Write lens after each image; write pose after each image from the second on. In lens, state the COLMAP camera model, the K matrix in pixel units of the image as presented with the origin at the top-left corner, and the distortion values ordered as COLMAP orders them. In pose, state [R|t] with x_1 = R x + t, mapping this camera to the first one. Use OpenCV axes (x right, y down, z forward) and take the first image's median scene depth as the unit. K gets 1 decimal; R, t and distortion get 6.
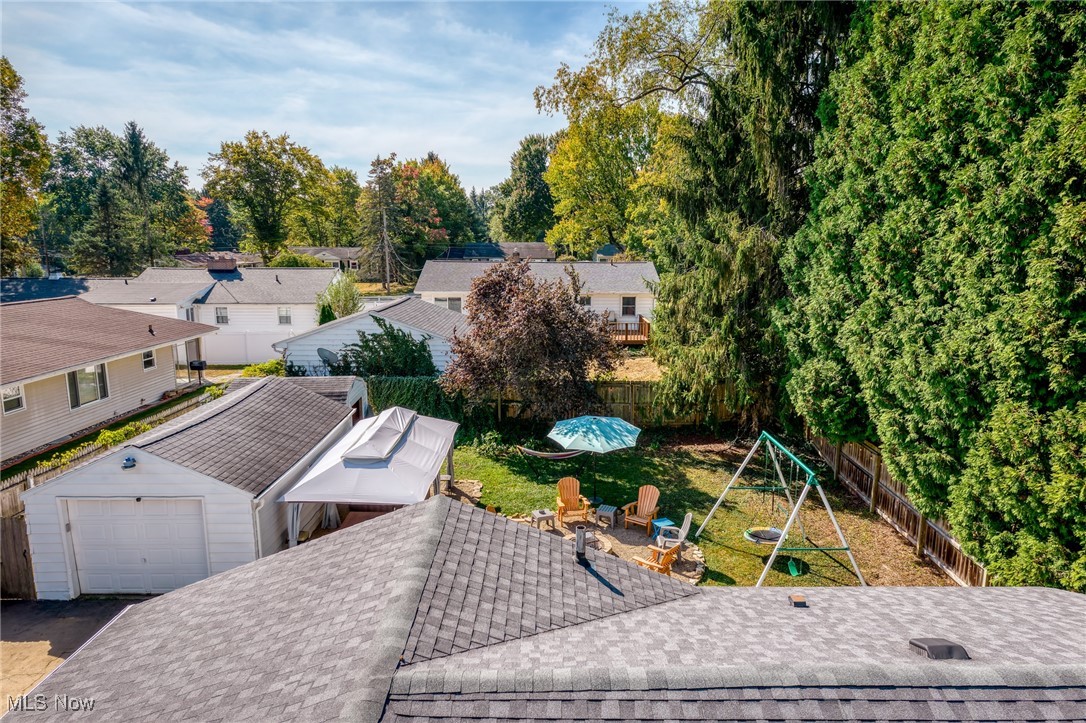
lens RADIAL K [[671.5, 0, 541.0], [0, 671.5, 367.2], [0, 0, 1]] dist [0.003073, -0.000826]
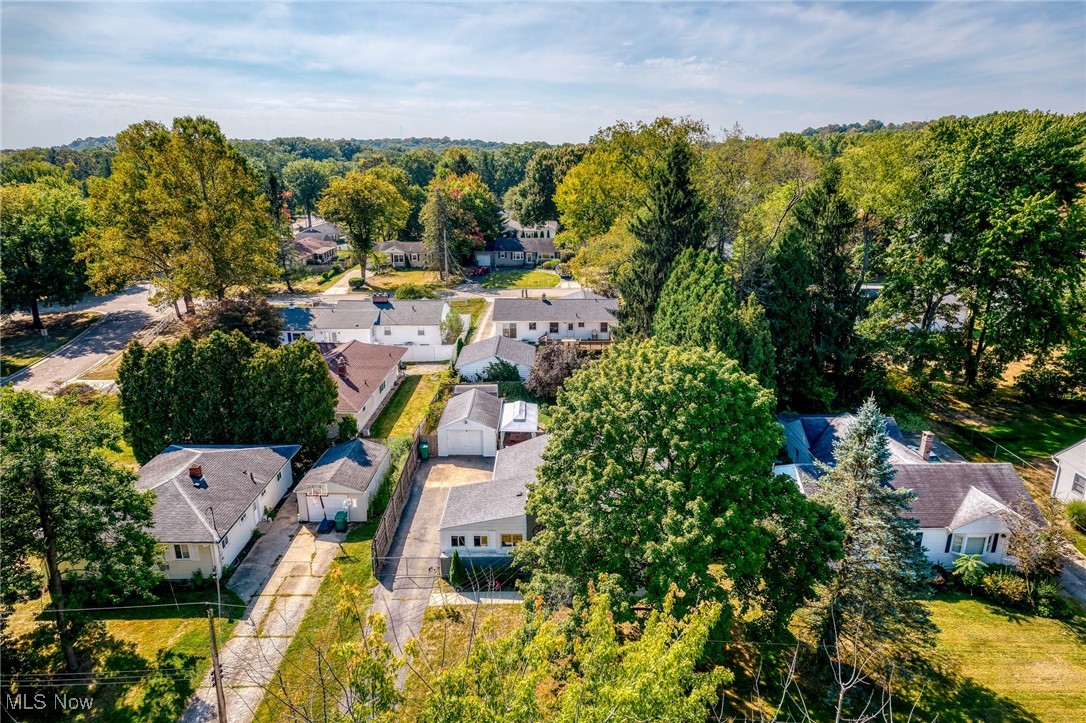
lens RADIAL K [[671.5, 0, 541.0], [0, 671.5, 367.2], [0, 0, 1]] dist [0.003073, -0.000826]
pose [[0.999992, 0.000666, 0.003901, -0.092696], [-0.001110, 0.993371, 0.114950, -0.328402], [-0.003799, -0.114953, 0.993364, -1.504027]]
